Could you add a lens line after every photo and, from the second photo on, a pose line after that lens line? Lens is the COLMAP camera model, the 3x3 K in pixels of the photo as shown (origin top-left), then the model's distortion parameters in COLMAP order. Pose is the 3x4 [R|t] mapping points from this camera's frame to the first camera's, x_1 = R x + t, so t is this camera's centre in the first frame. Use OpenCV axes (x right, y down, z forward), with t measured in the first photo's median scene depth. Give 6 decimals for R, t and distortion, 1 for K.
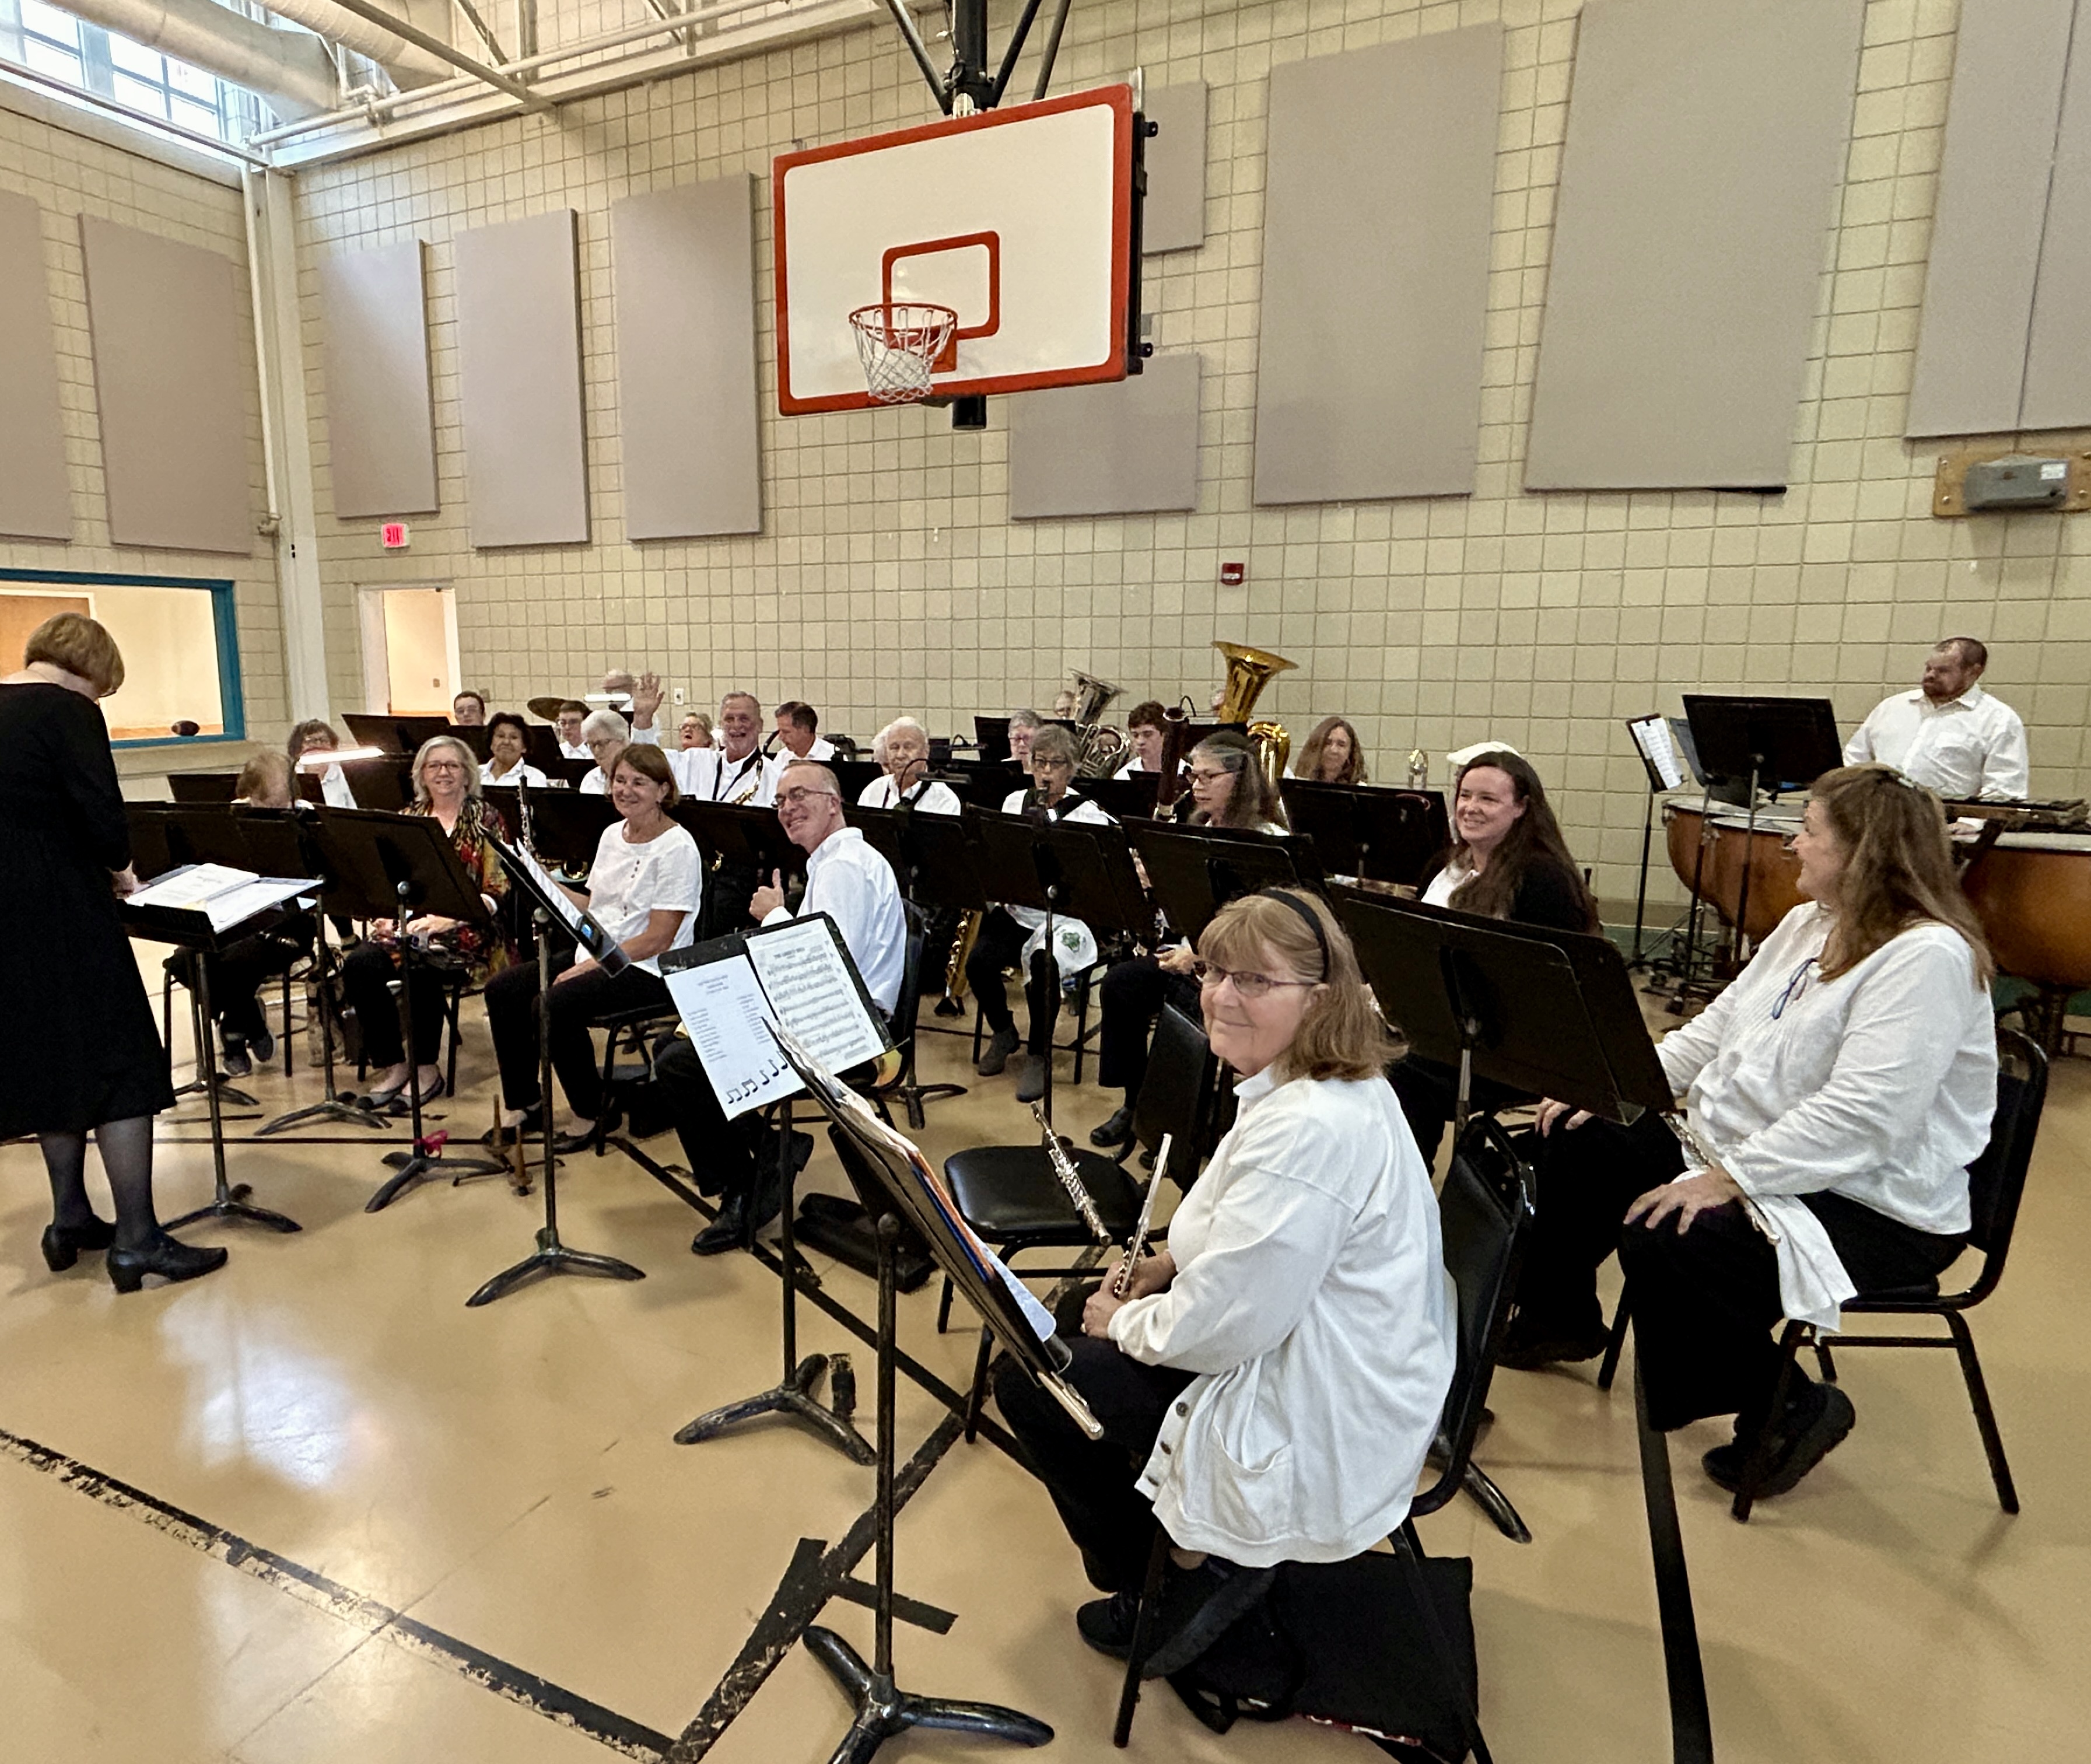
lens RADIAL K [[1281.8, 0, 910.9], [0, 1281.8, 897.8], [0, 0, 1]] dist [0.000279, 0.000626]
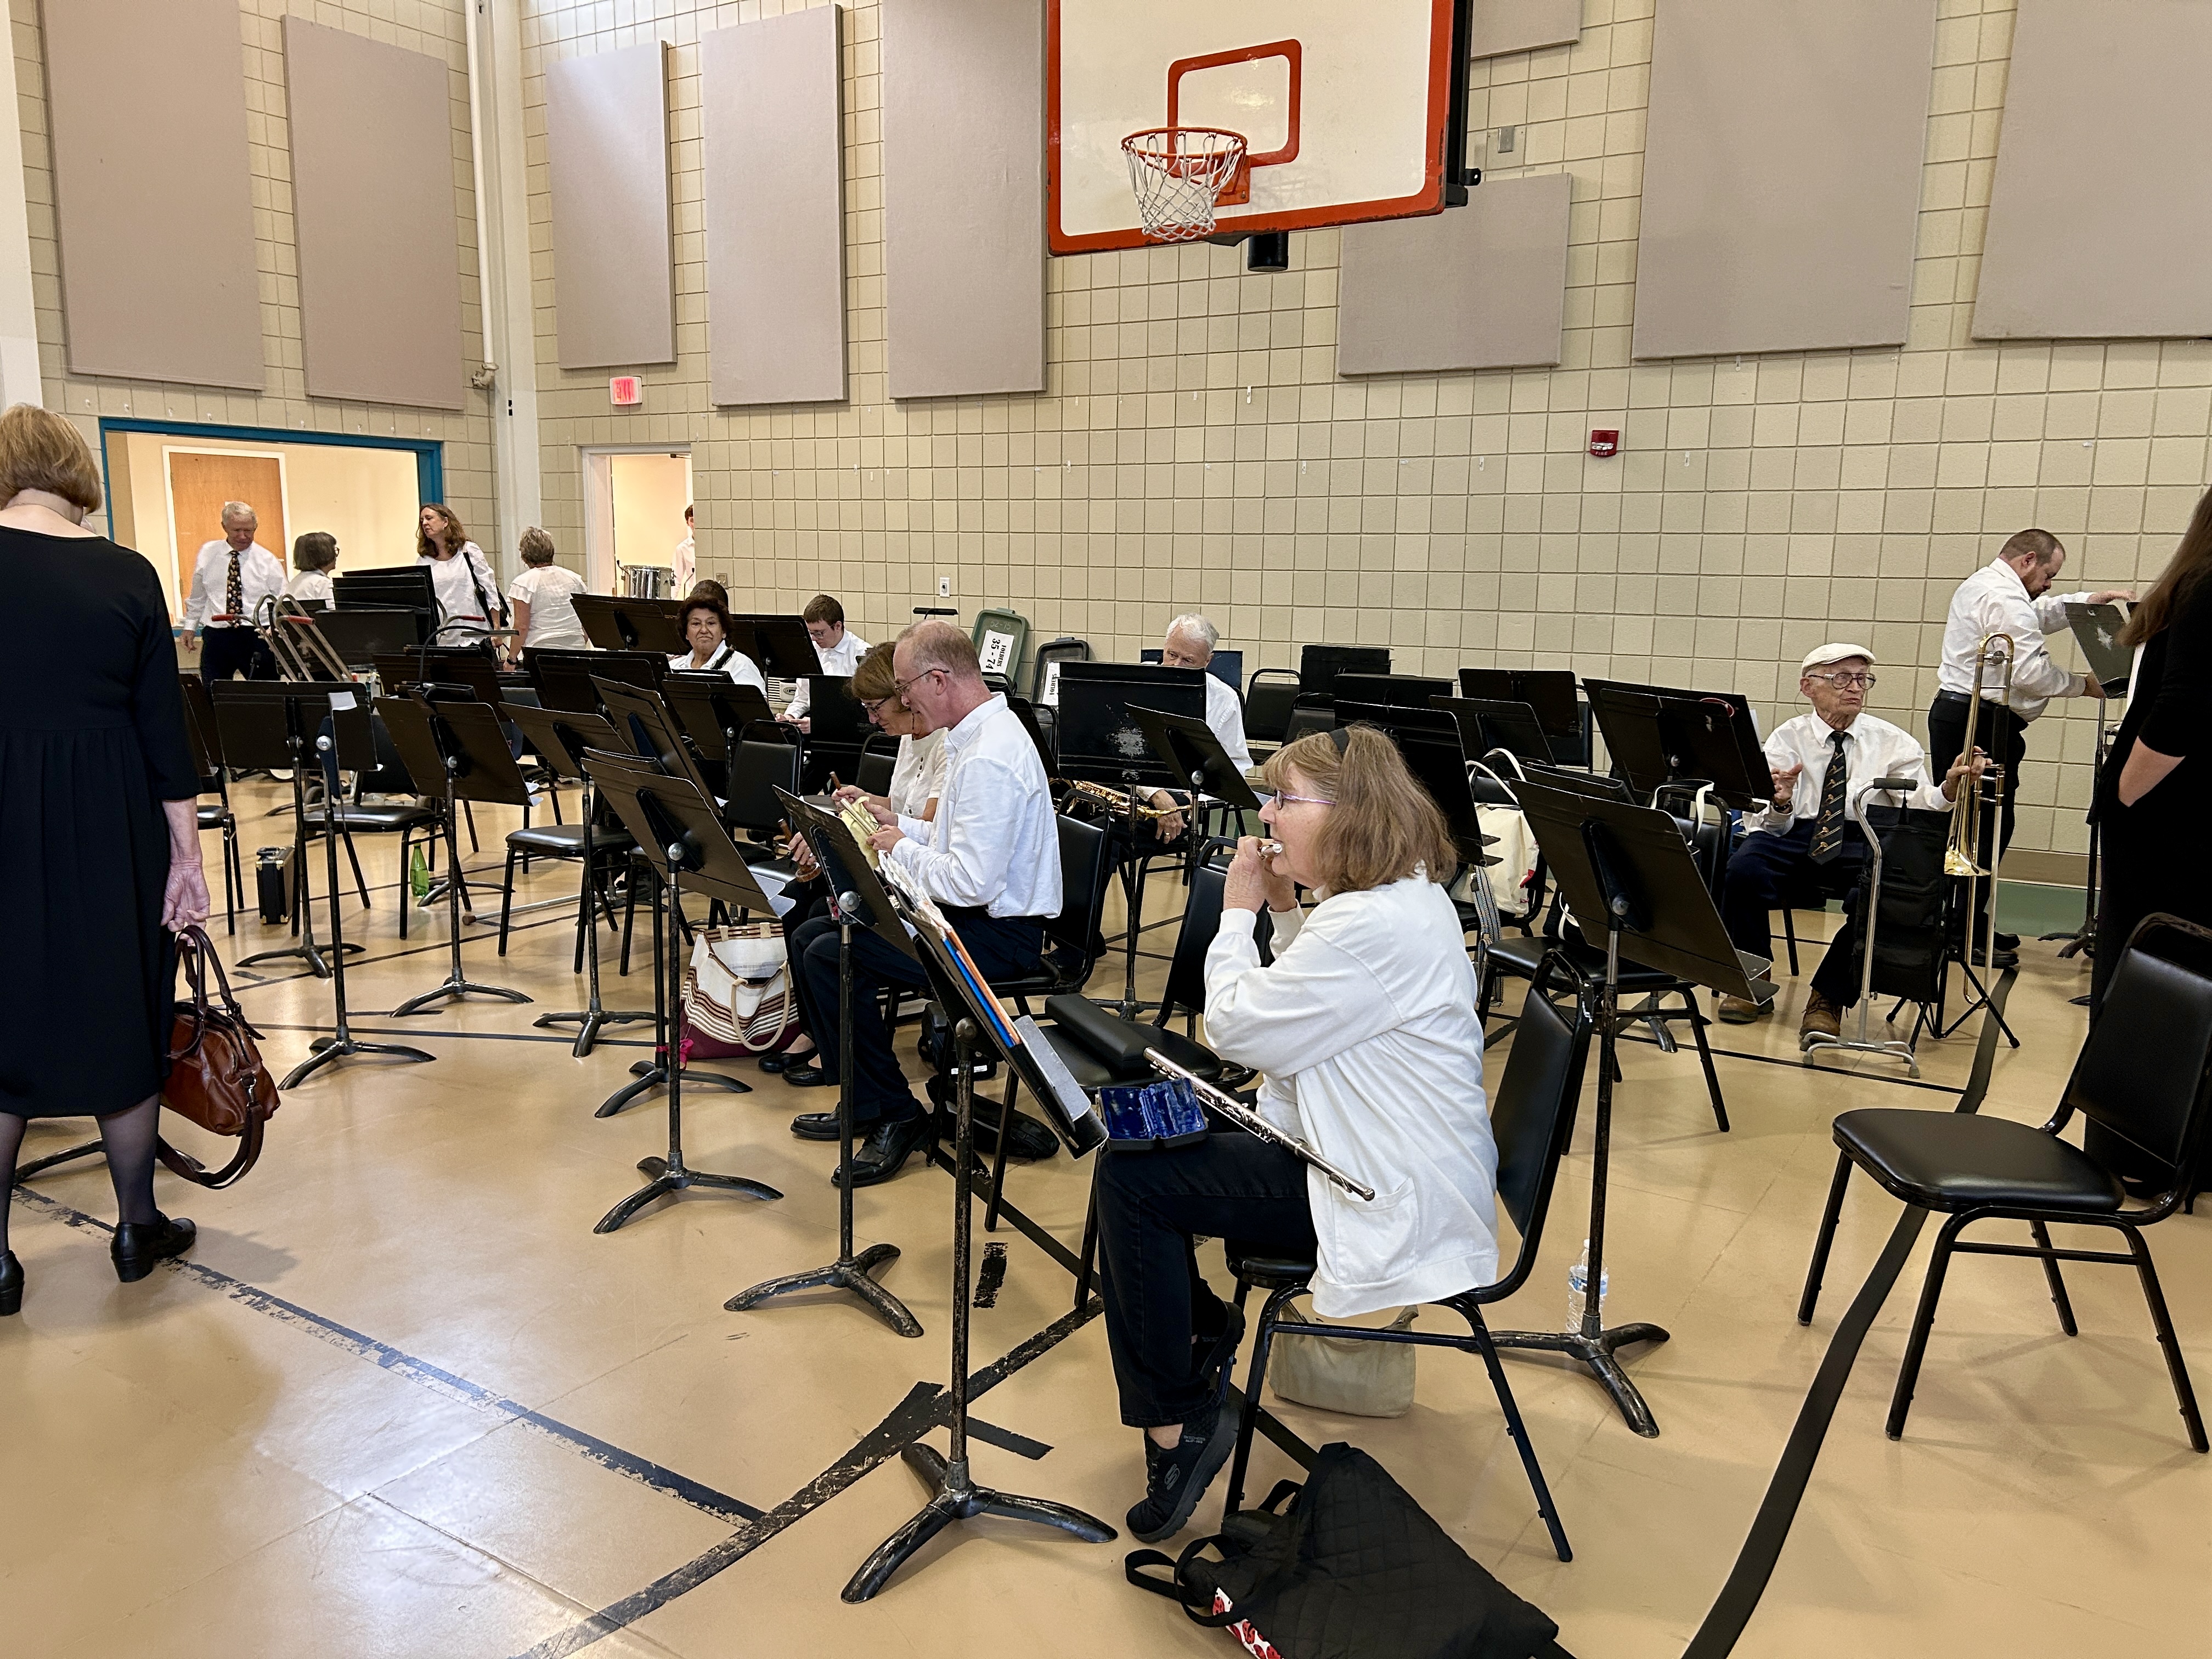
lens RADIAL K [[1645.9, 0, 1100.7], [0, 1645.9, 851.5], [0, 0, 1]] dist [0.051345, -0.039396]
pose [[0.993994, 0.034149, -0.103968, 0.053286], [-0.034705, 0.999391, -0.003545, 0.023276], [0.103784, 0.007131, 0.994574, -0.087169]]
